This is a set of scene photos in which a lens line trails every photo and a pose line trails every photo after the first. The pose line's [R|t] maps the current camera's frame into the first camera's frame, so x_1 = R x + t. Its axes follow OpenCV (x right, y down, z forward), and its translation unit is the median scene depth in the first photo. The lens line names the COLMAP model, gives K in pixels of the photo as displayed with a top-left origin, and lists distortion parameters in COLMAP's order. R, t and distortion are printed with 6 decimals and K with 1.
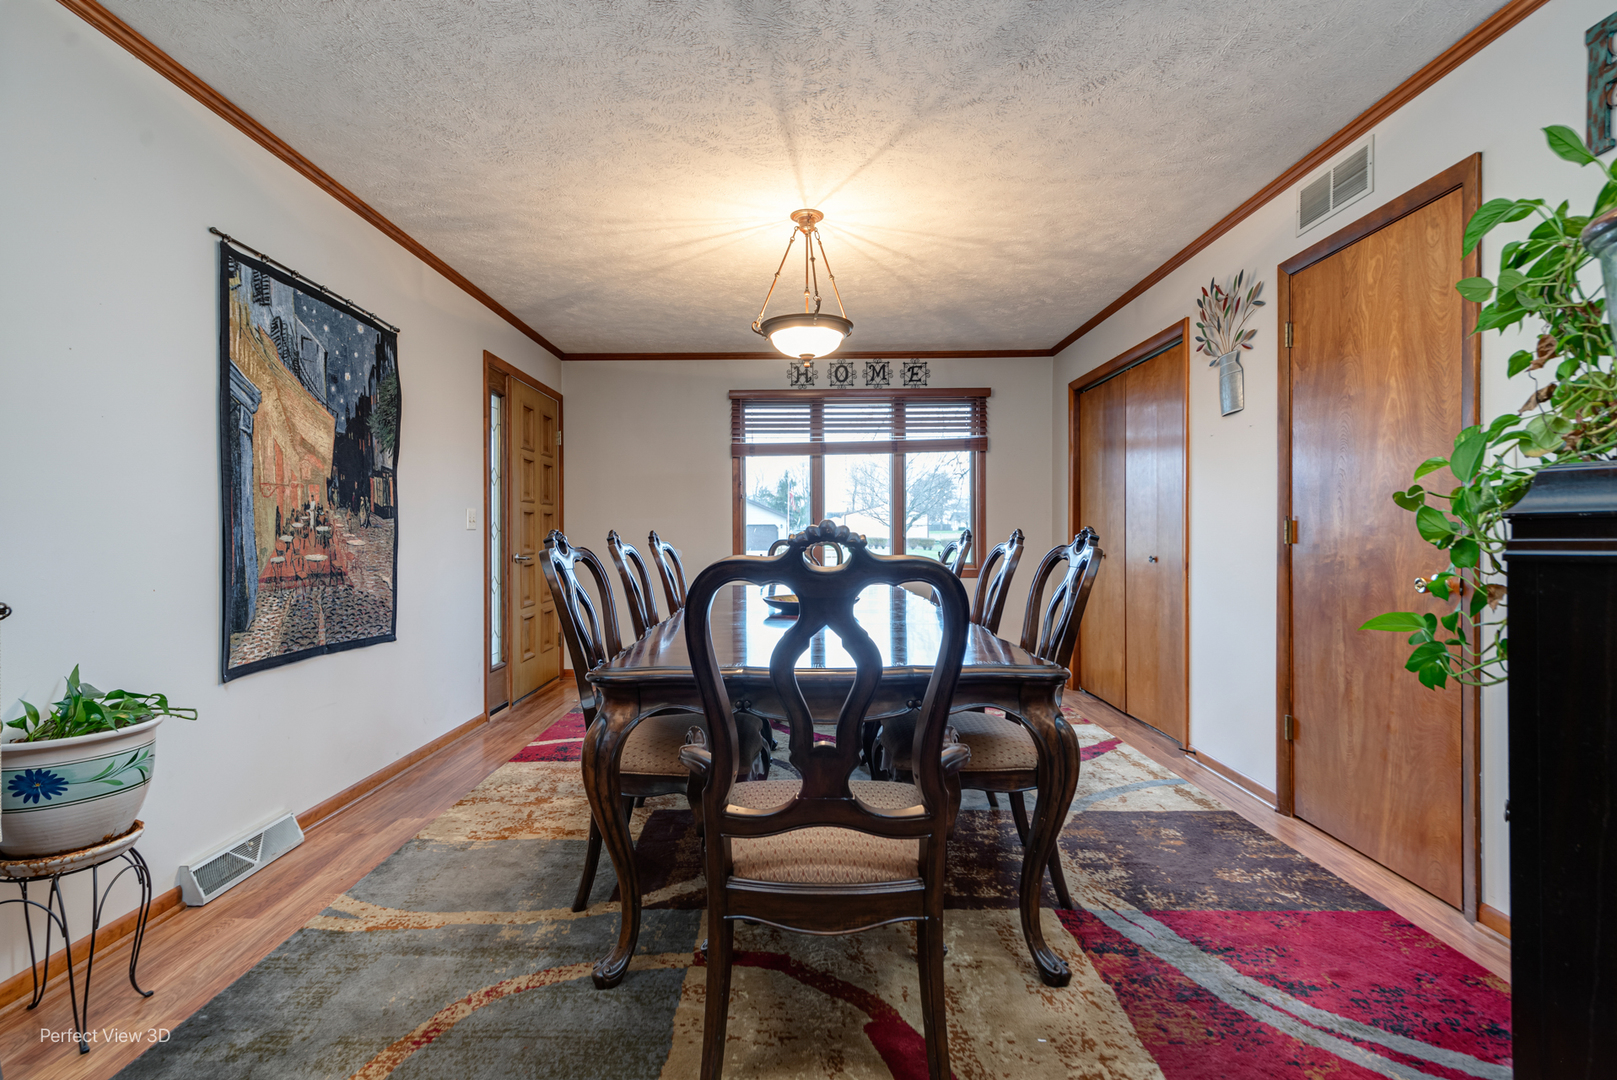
lens RADIAL K [[789.2, 0, 804.7], [0, 789.2, 539.1], [0, 0, 1]] dist [0.001087, -0.000262]
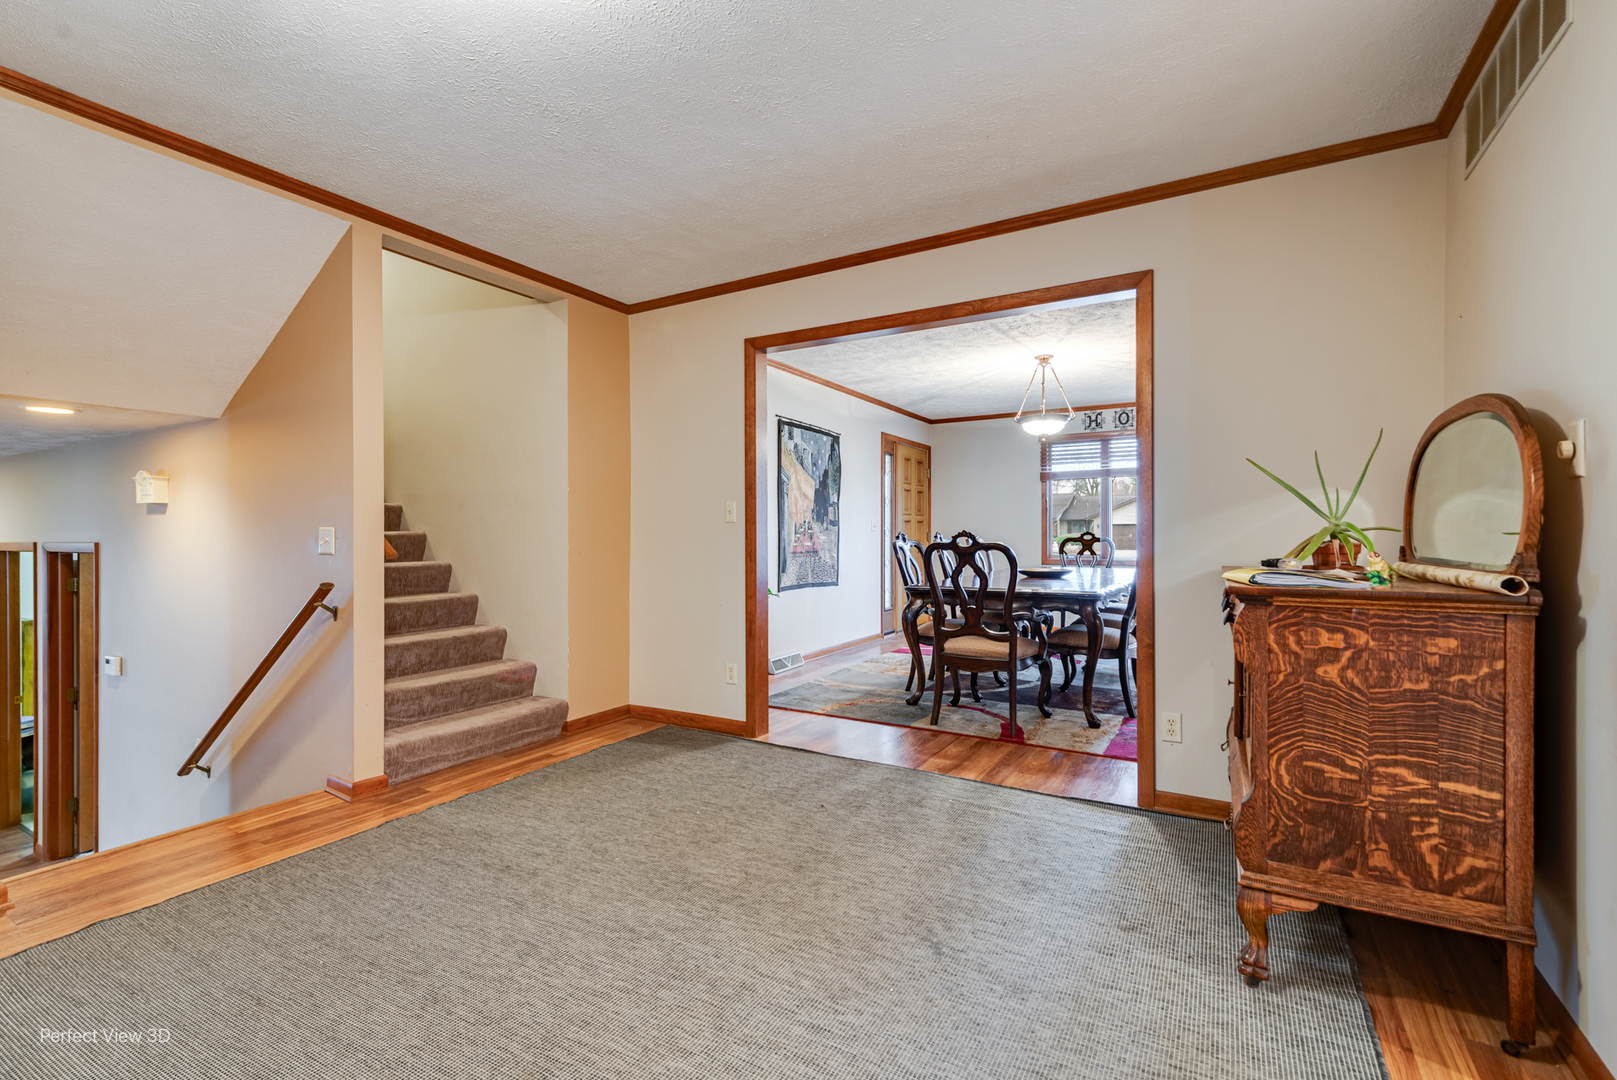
lens RADIAL K [[717.3, 0, 808.3], [0, 717.3, 538.2], [0, 0, 1]] dist [0.000024, 0.000009]
pose [[0.872102, 0.005168, -0.489297, 0.360165], [-0.004863, 0.999986, 0.001894, 0.002039], [0.489301, 0.000728, 0.872115, -0.734016]]
